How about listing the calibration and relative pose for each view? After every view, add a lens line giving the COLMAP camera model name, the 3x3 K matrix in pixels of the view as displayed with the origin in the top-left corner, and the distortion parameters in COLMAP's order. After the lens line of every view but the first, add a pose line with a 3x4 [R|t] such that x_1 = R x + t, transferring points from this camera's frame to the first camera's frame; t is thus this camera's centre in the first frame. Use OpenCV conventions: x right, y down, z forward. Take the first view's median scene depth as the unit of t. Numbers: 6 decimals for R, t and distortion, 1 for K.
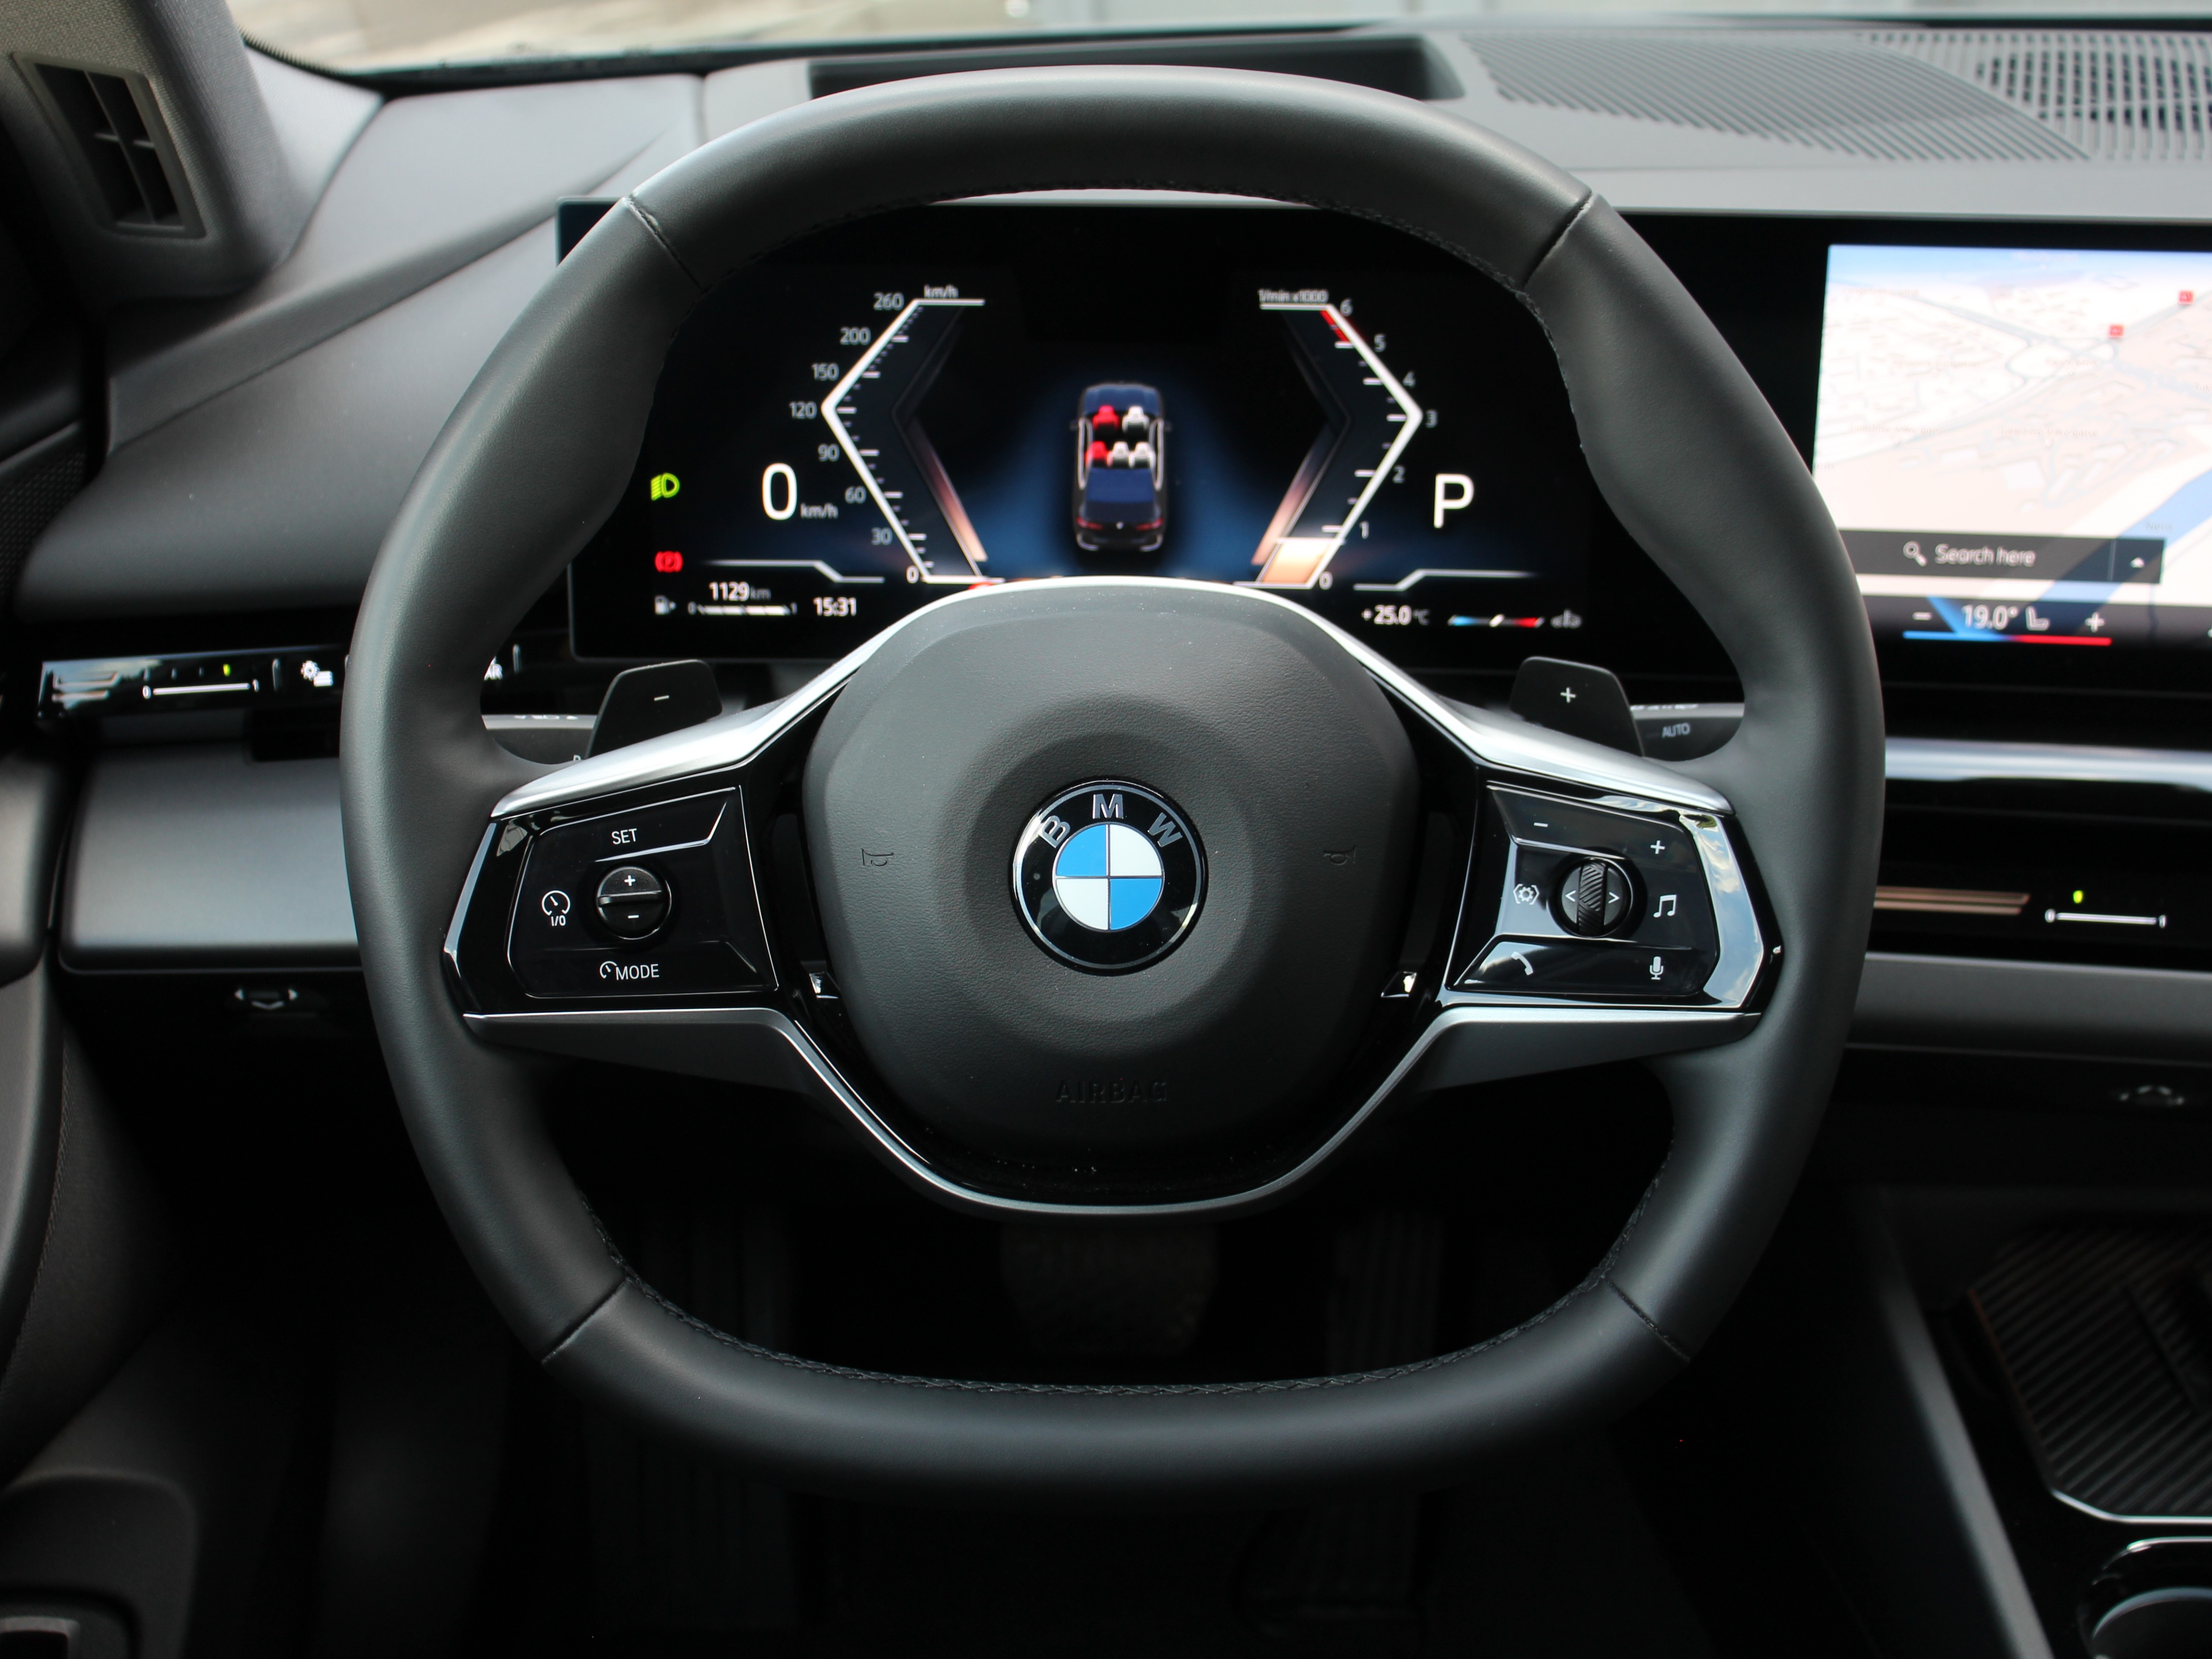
lens RADIAL K [[2732.7, 0, 1104.2], [0, 2732.7, 825.9], [0, 0, 1]] dist [-0.071012, 0.000000]
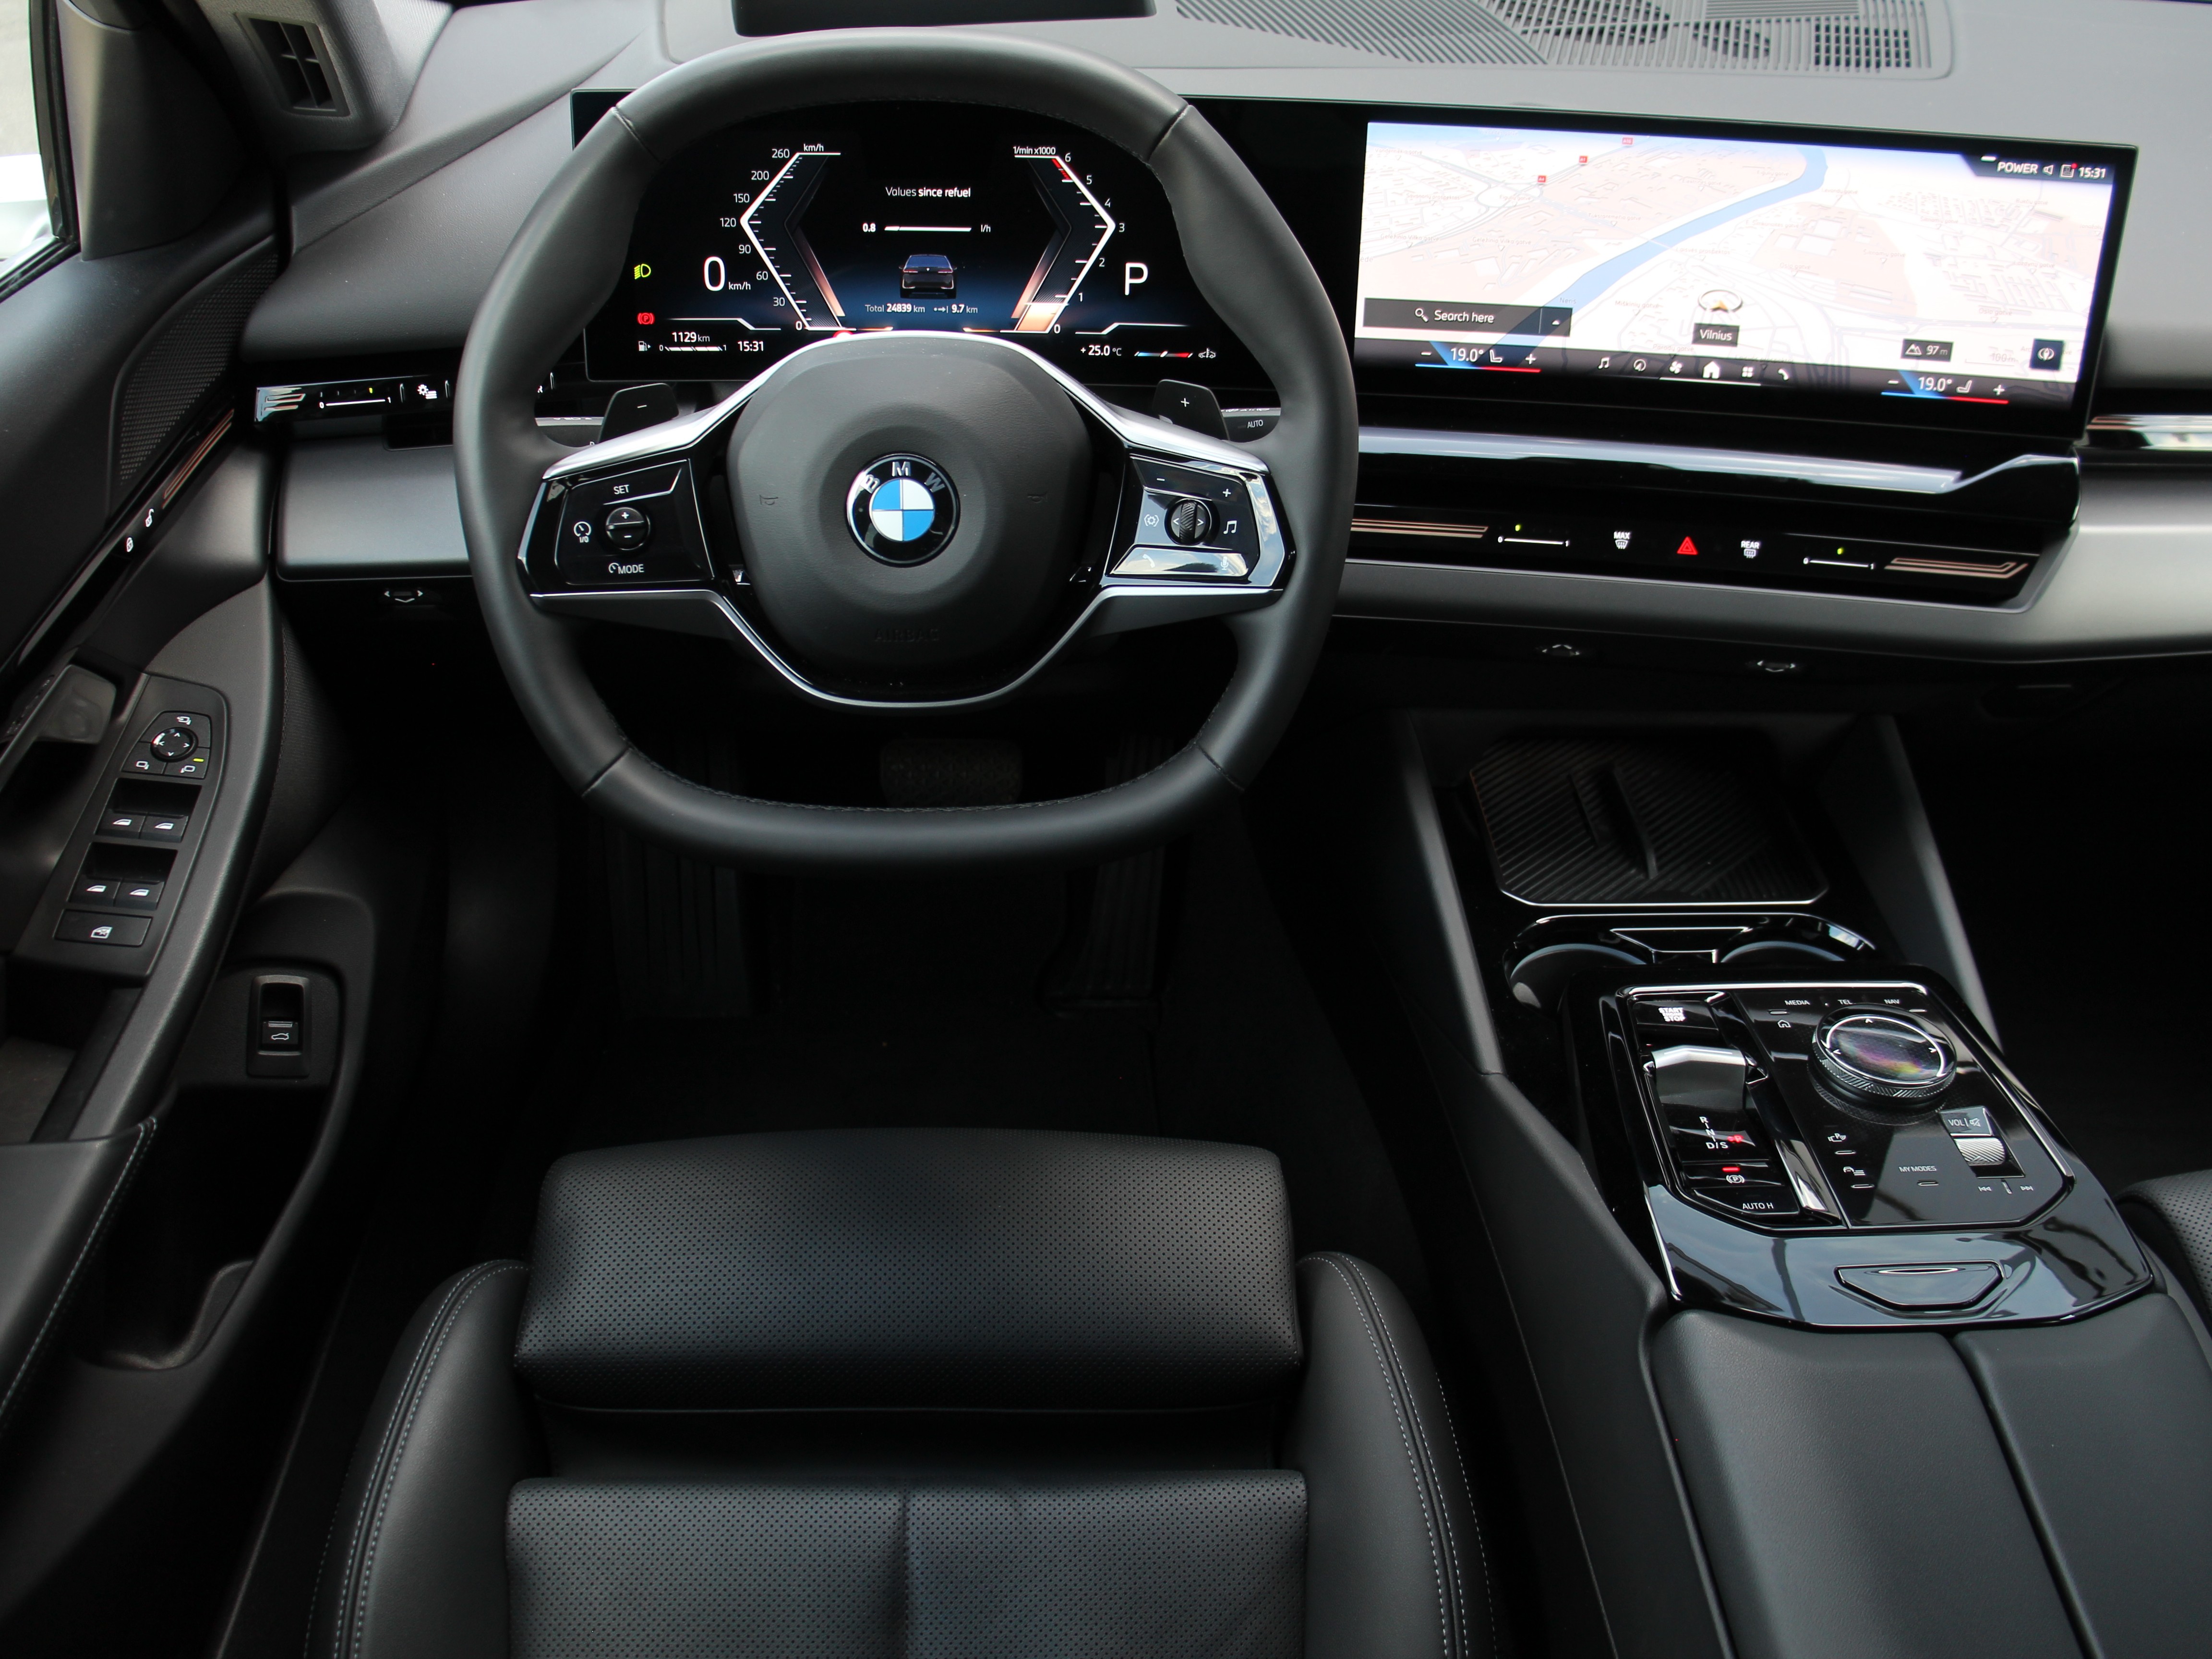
lens RADIAL K [[2092.9, 0, 1102.1], [0, 2092.9, 832.2], [0, 0, 1]] dist [-0.145986, 0.000000]
pose [[0.998794, -0.007768, 0.048472, 0.047326], [-0.000136, 0.986958, 0.160980, 0.005884], [-0.049090, -0.160793, 0.985767, -0.256069]]
